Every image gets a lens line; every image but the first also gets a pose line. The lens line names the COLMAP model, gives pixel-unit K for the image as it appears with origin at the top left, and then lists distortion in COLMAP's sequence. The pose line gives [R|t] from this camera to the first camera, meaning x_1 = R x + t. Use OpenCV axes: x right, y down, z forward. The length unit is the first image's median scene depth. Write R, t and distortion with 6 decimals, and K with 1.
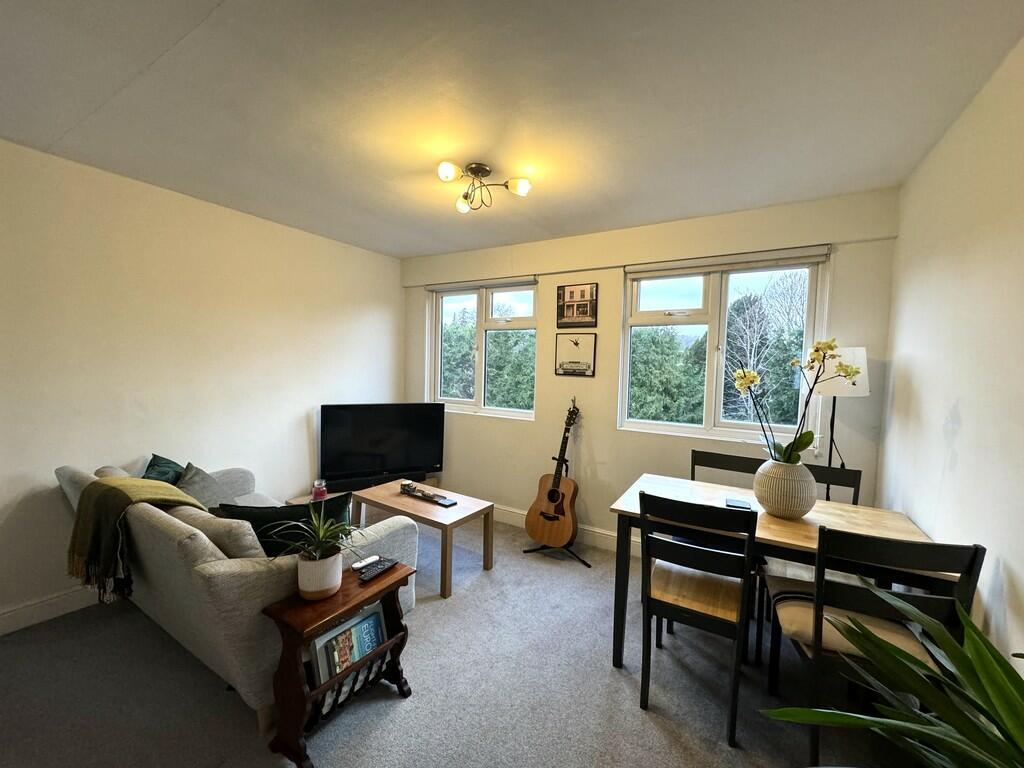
lens RADIAL K [[408.4, 0, 516.8], [0, 408.4, 383.1], [0, 0, 1]] dist [0.002736, 0.000095]
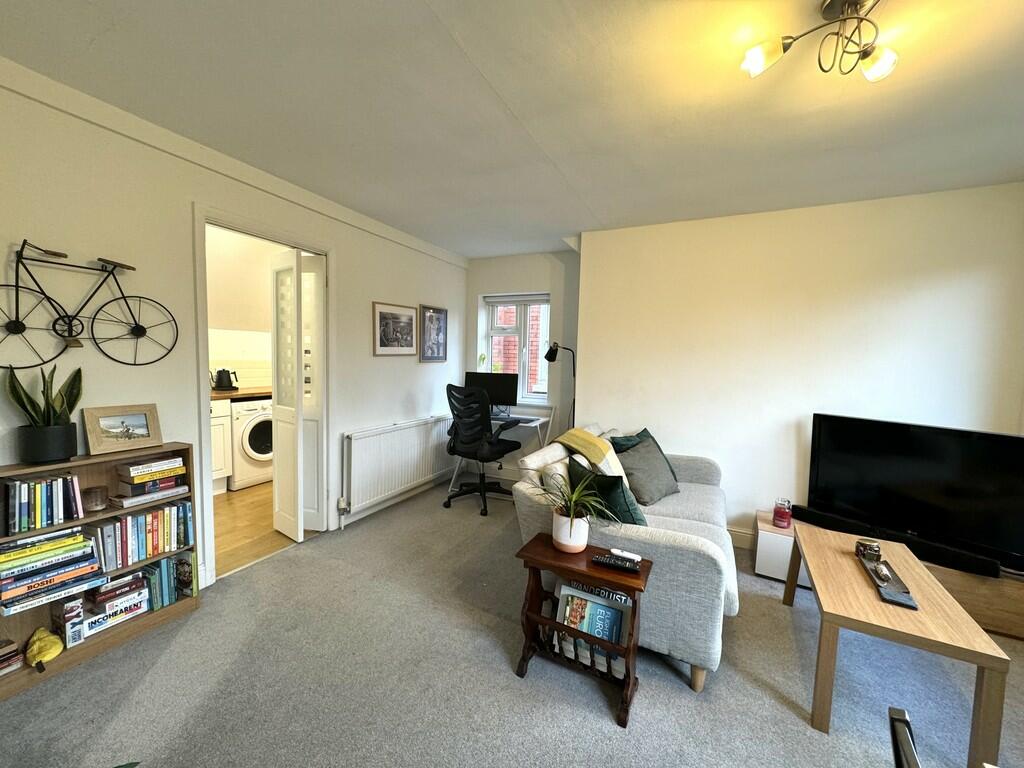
lens RADIAL K [[408.4, 0, 519.8], [0, 408.4, 383.0], [0, 0, 1]] dist [0.002736, 0.000095]
pose [[0.075146, 0.032105, -0.996656, 0.538815], [-0.075603, 0.996788, 0.026409, 0.030512], [0.994302, 0.073366, 0.077332, 0.636909]]
